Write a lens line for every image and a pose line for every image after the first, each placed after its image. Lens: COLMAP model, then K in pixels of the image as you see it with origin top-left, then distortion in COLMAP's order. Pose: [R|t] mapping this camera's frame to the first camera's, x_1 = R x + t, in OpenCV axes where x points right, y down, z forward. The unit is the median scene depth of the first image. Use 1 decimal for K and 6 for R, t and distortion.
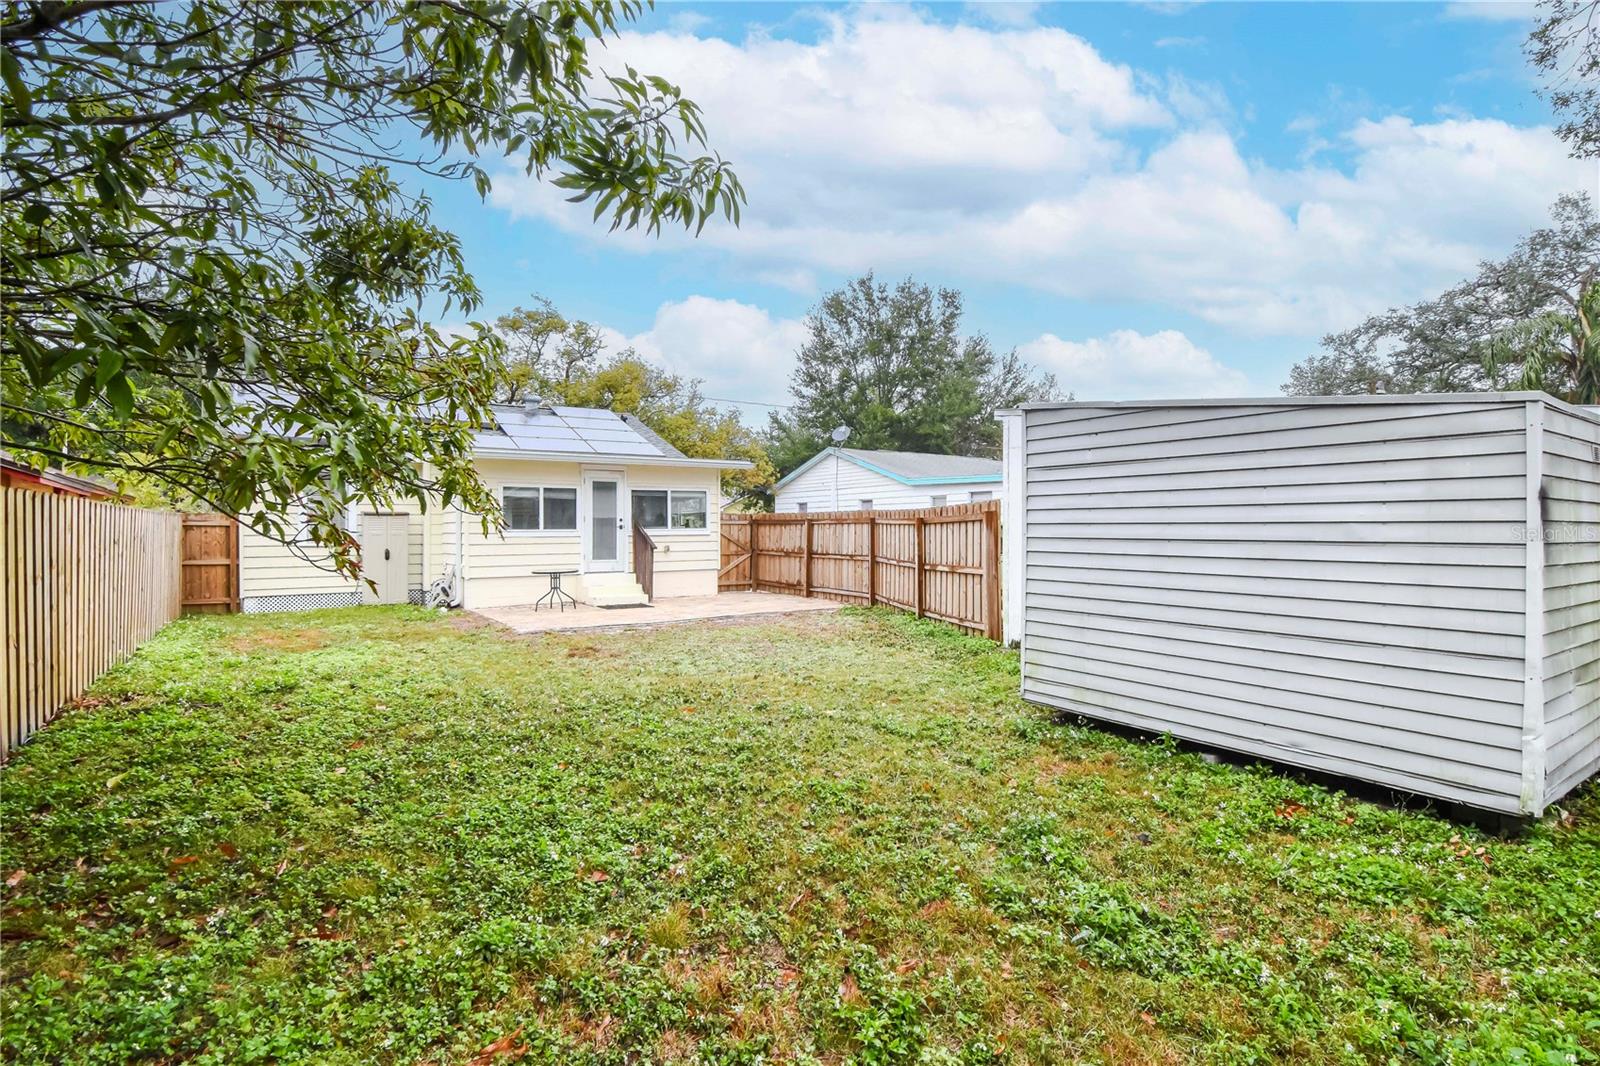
lens RADIAL K [[742.4, 0, 777.7], [0, 742.4, 531.4], [0, 0, 1]] dist [-0.000068, -0.033018]
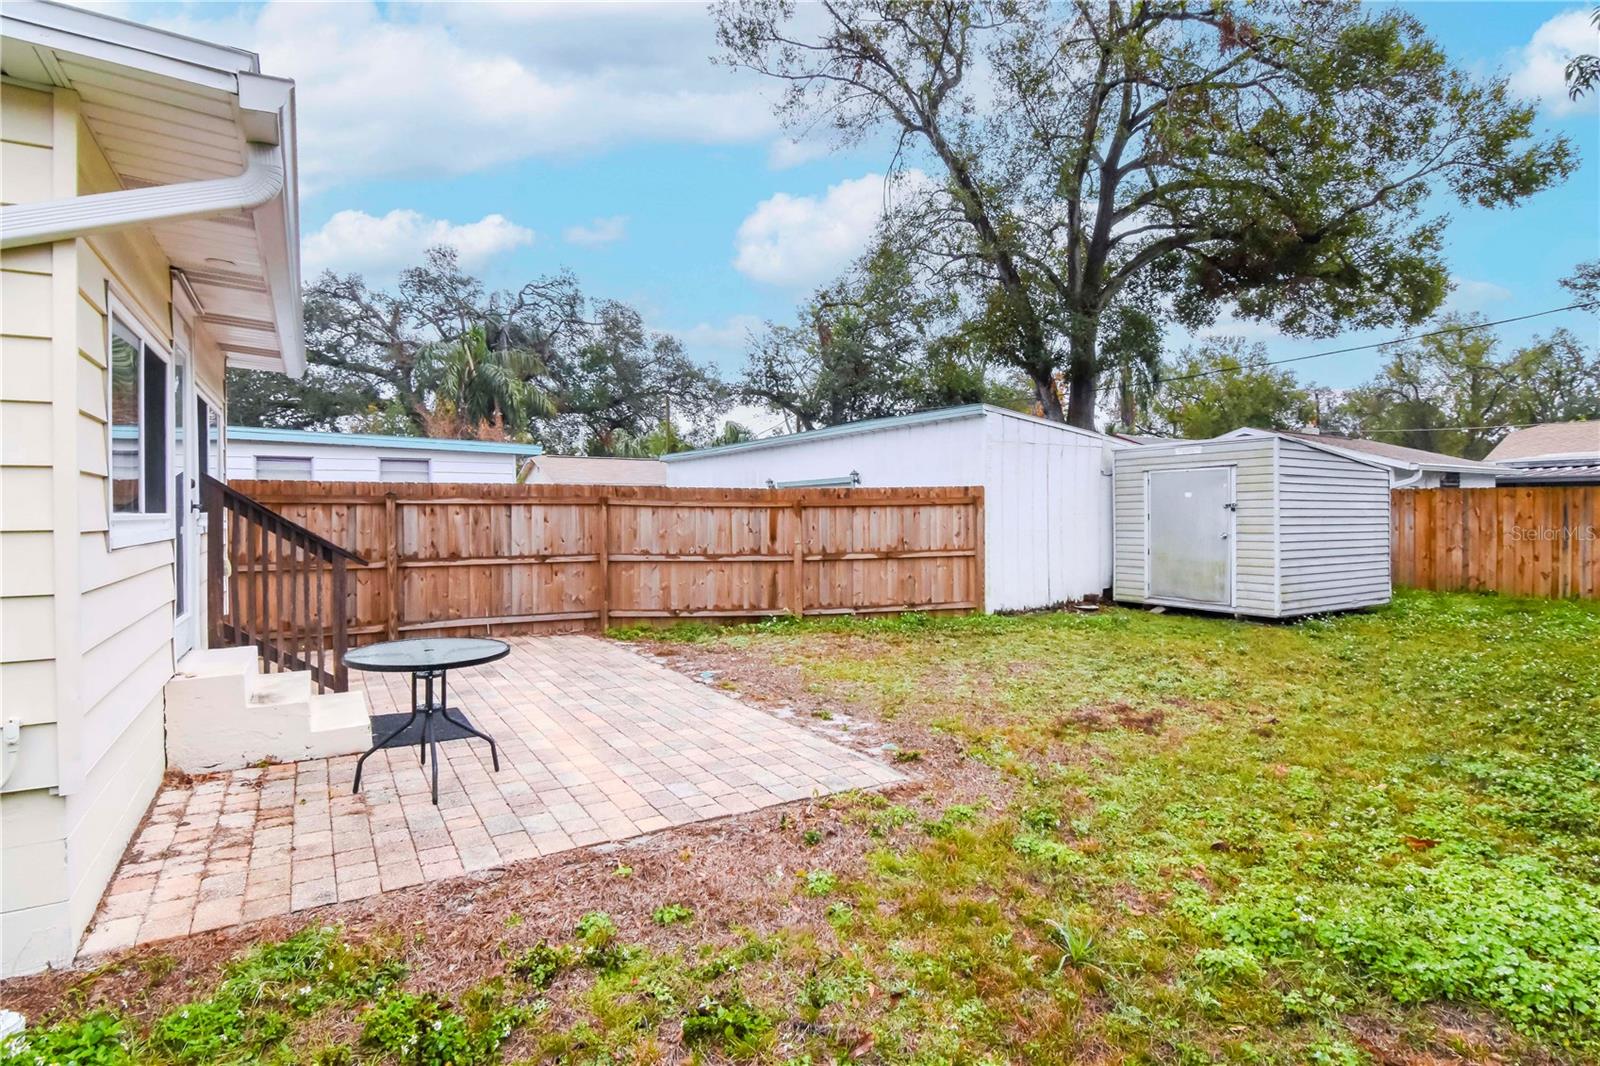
lens RADIAL K [[802.9, 0, 796.7], [0, 802.9, 509.7], [0, 0, 1]] dist [-0.001838, -0.008623]
pose [[0.051912, 0.004811, 0.998640, -0.523428], [0.005494, 0.999972, -0.005103, -0.002182], [-0.998637, 0.005751, 0.051884, 0.703859]]
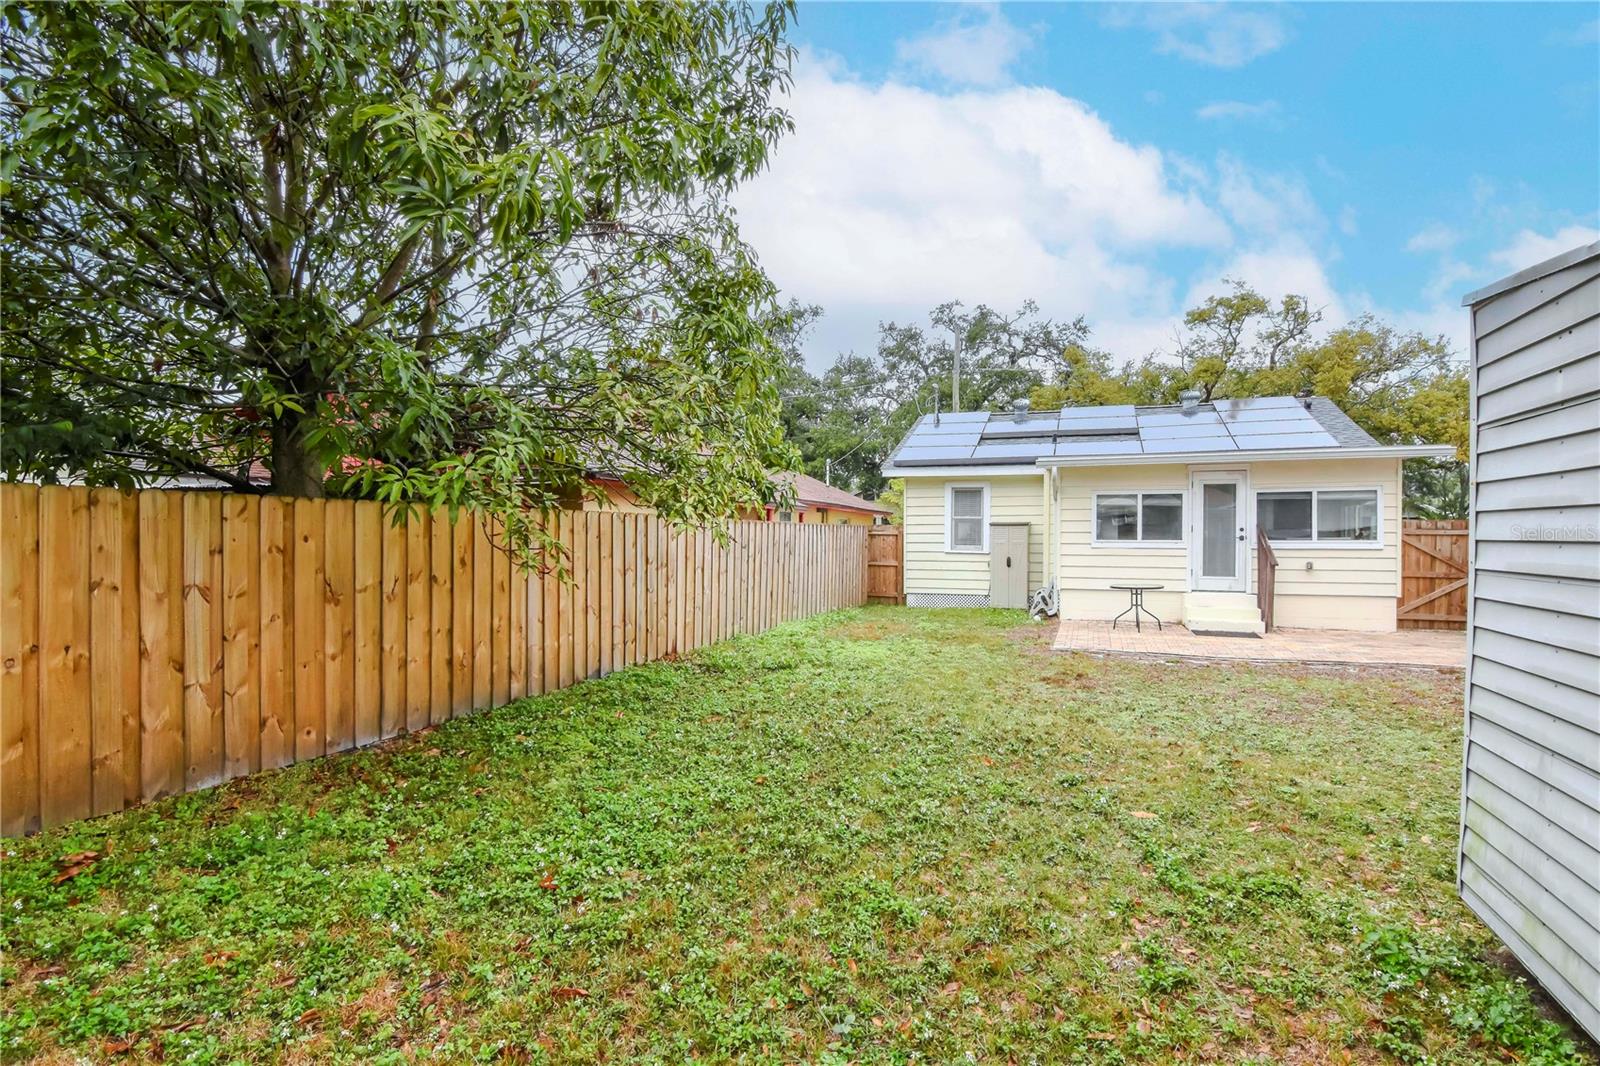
lens RADIAL K [[736.9, 0, 831.9], [0, 736.9, 543.1], [0, 0, 1]] dist [-0.021250, -0.000569]
pose [[0.605214, 0.013019, -0.795956, 0.158933], [-0.008621, 0.999915, 0.009800, -0.004237], [0.796016, 0.000931, 0.605275, 0.136837]]
